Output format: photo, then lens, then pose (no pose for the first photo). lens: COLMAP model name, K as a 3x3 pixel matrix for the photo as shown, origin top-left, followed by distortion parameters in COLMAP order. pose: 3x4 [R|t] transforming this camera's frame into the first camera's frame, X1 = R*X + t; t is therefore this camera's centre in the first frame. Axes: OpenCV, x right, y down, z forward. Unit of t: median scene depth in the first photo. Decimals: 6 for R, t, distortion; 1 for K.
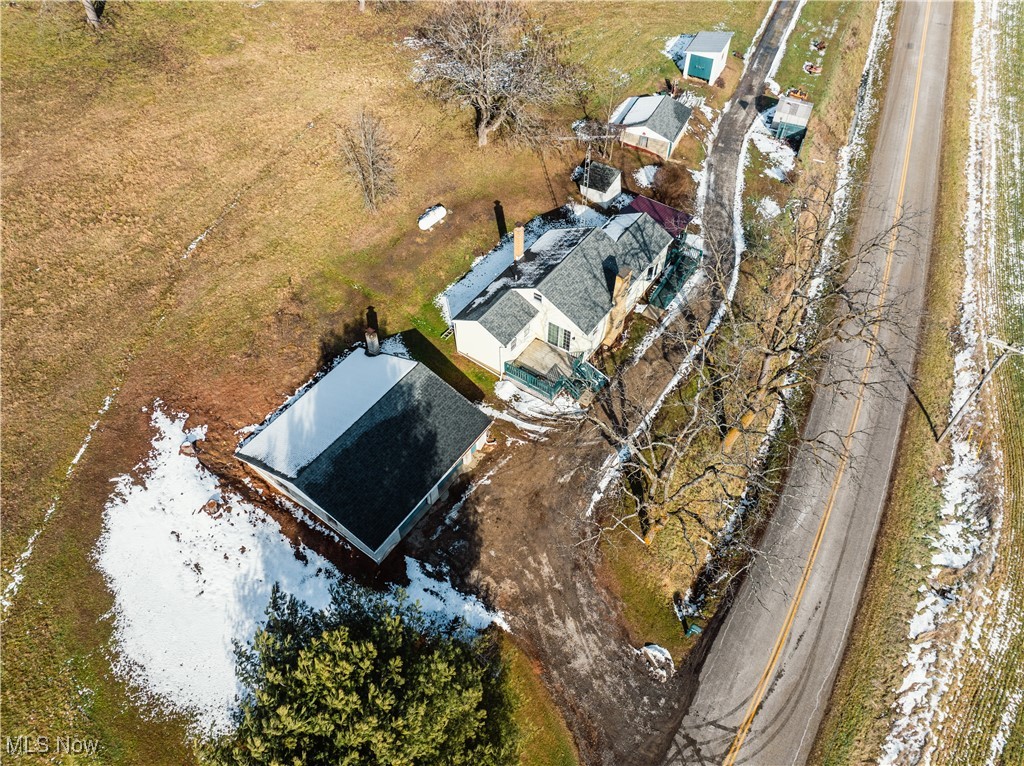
lens RADIAL K [[725.7, 0, 514.7], [0, 725.7, 382.4], [0, 0, 1]] dist [-0.066120, 0.040356]
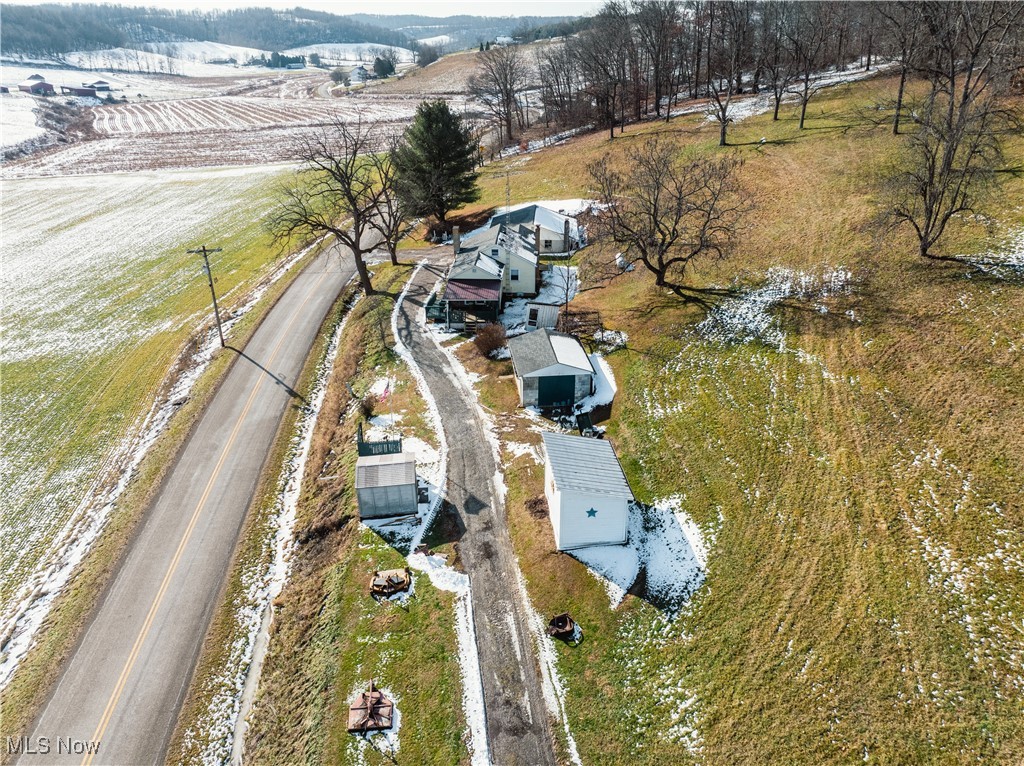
lens RADIAL K [[725.7, 0, 514.7], [0, 725.7, 382.4], [0, 0, 1]] dist [-0.066120, 0.040356]
pose [[-0.852636, 0.223102, -0.472480, 0.854912], [-0.393482, 0.320786, 0.861550, -1.441374], [0.343778, 0.920501, -0.185727, 1.639219]]
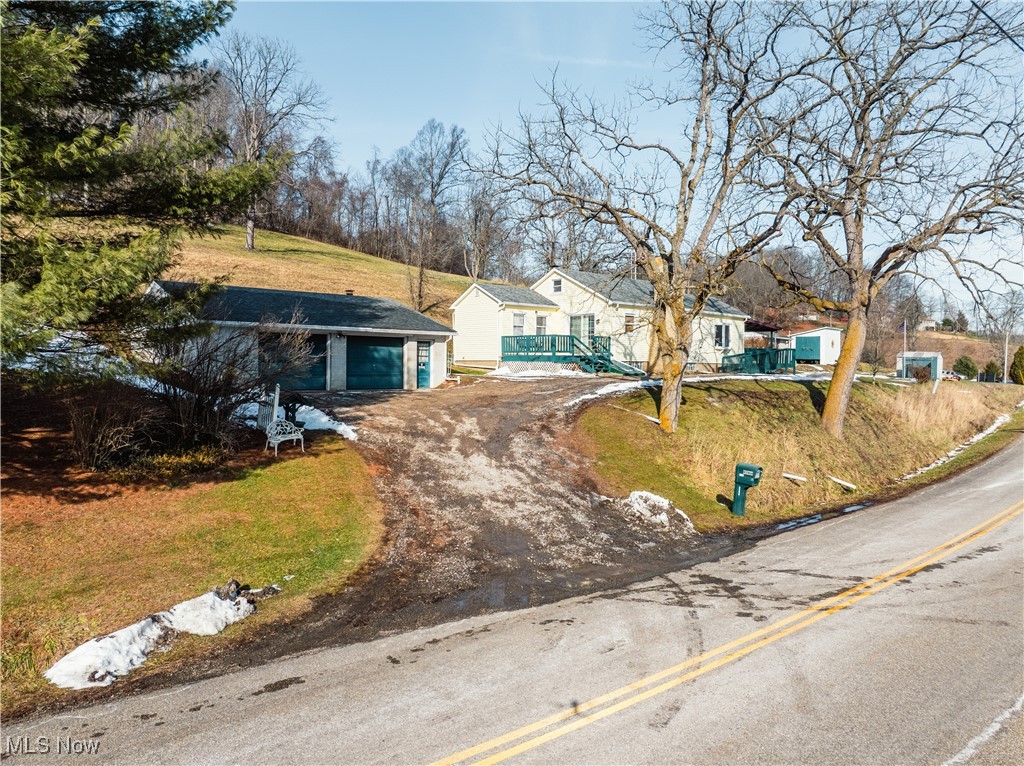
lens RADIAL K [[725.7, 0, 514.7], [0, 725.7, 382.4], [0, 0, 1]] dist [-0.066120, 0.040356]
pose [[0.969486, 0.010668, -0.244916, 0.187605], [-0.187905, 0.673982, -0.714451, 0.551218], [0.157447, 0.738671, 0.655420, 0.551659]]
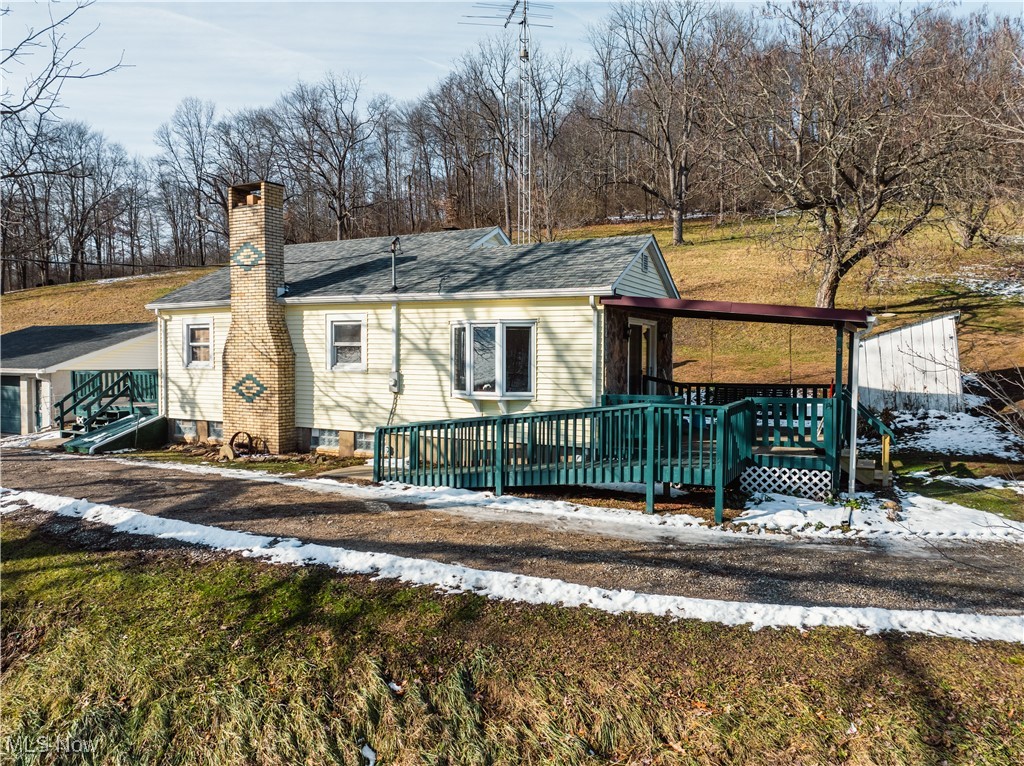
lens RADIAL K [[725.7, 0, 514.7], [0, 725.7, 382.4], [0, 0, 1]] dist [-0.066120, 0.040356]
pose [[0.128212, 0.031931, -0.991233, 0.519129], [-0.748092, 0.659283, -0.075525, -0.158267], [0.651091, 0.751217, 0.108415, 1.121521]]
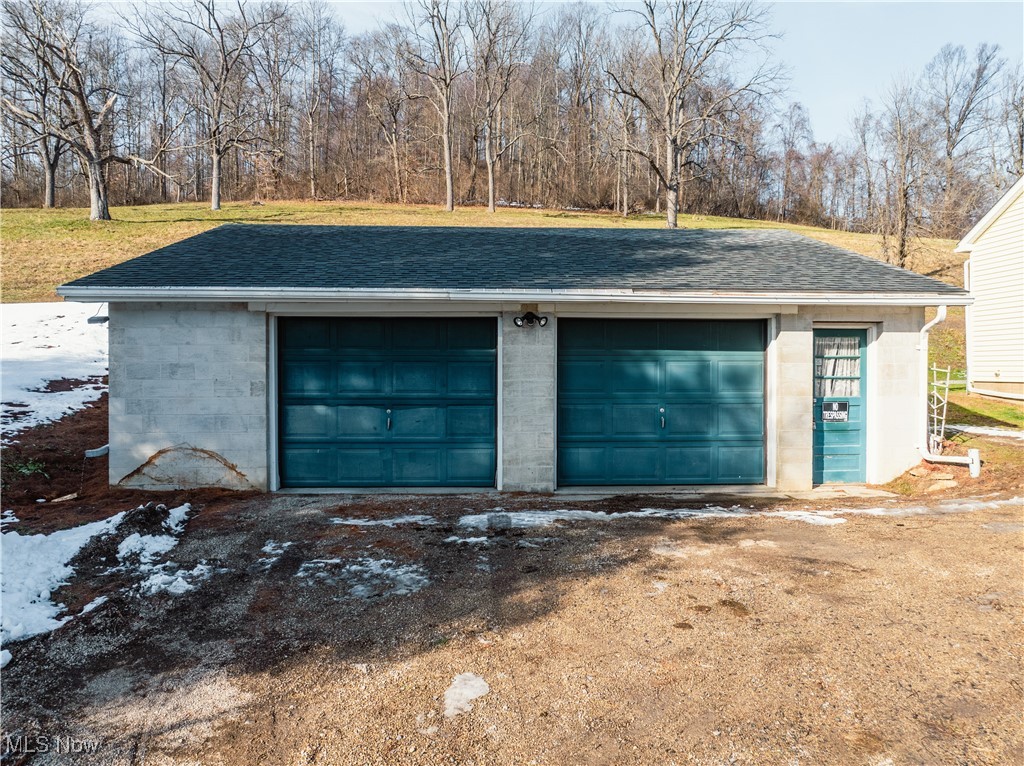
lens RADIAL K [[725.7, 0, 514.7], [0, 725.7, 382.4], [0, 0, 1]] dist [-0.066120, 0.040356]
pose [[0.607414, 0.008628, -0.794338, 0.047117], [-0.594724, 0.667854, -0.447519, 0.220722], [0.526641, 0.744242, 0.410796, 0.826759]]
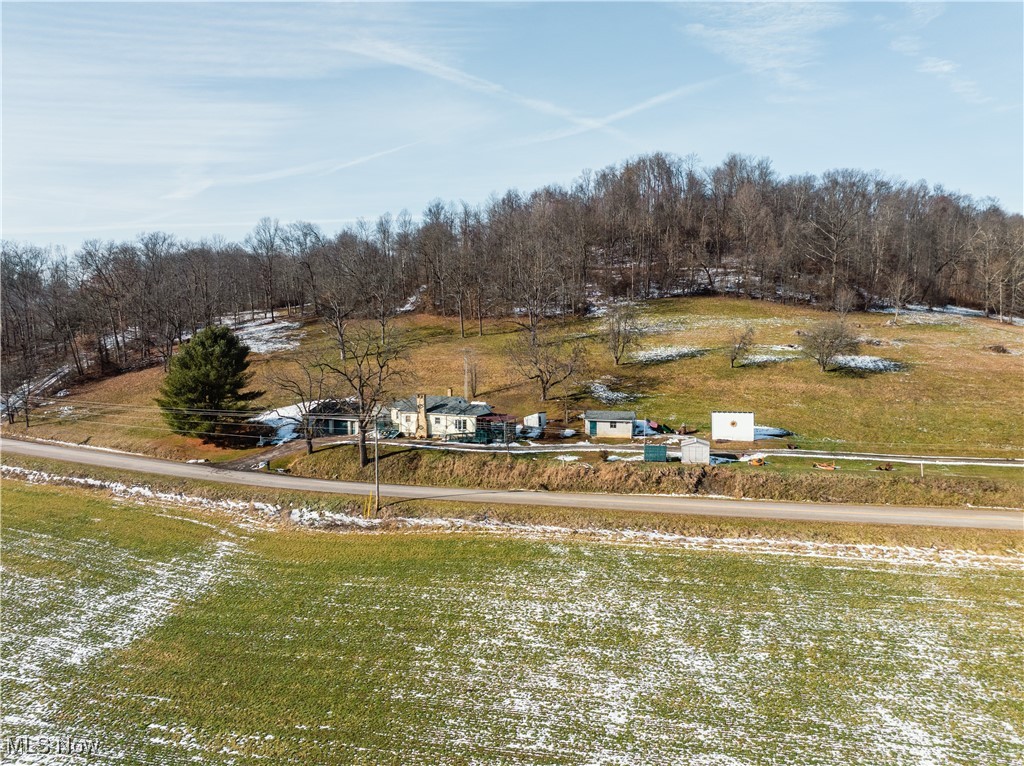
lens RADIAL K [[725.7, 0, 514.7], [0, 725.7, 382.4], [0, 0, 1]] dist [-0.066120, 0.040356]
pose [[0.201227, 0.065481, -0.977353, 2.331335], [-0.734100, 0.670684, -0.106209, -0.152632], [0.648540, 0.738847, 0.183030, 0.760867]]
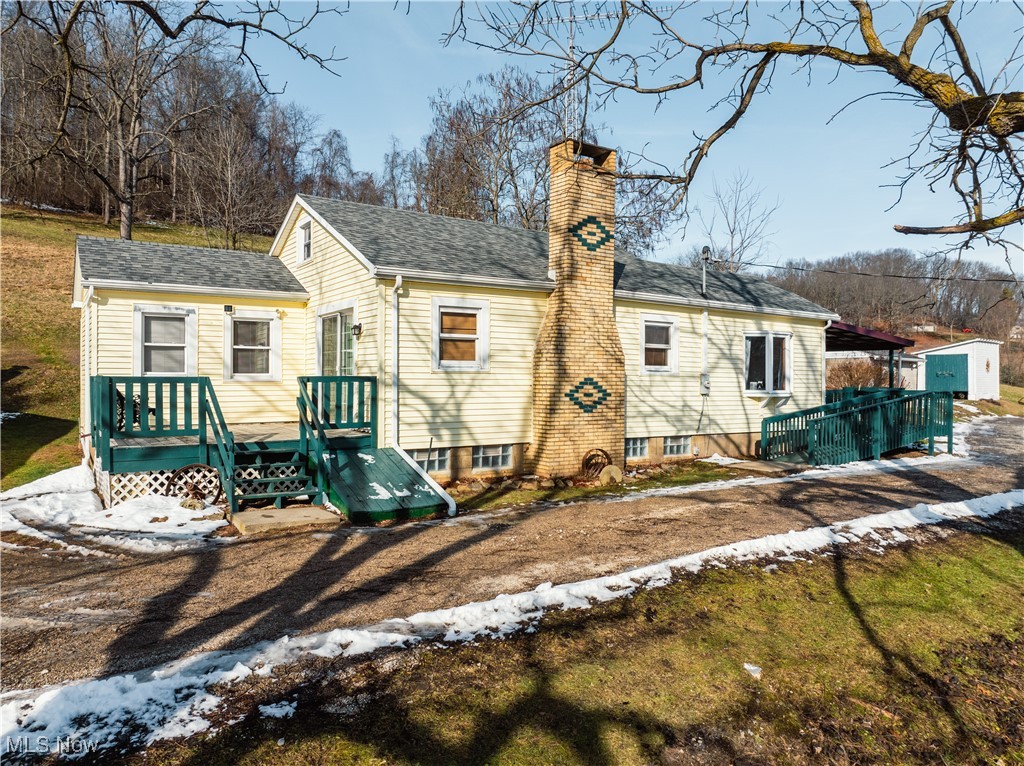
lens RADIAL K [[725.7, 0, 514.7], [0, 725.7, 382.4], [0, 0, 1]] dist [-0.066120, 0.040356]
pose [[0.929831, -0.000400, -0.367986, 0.233633], [-0.276723, 0.658409, -0.699944, 0.116533], [0.242565, 0.752660, 0.612099, 0.893425]]
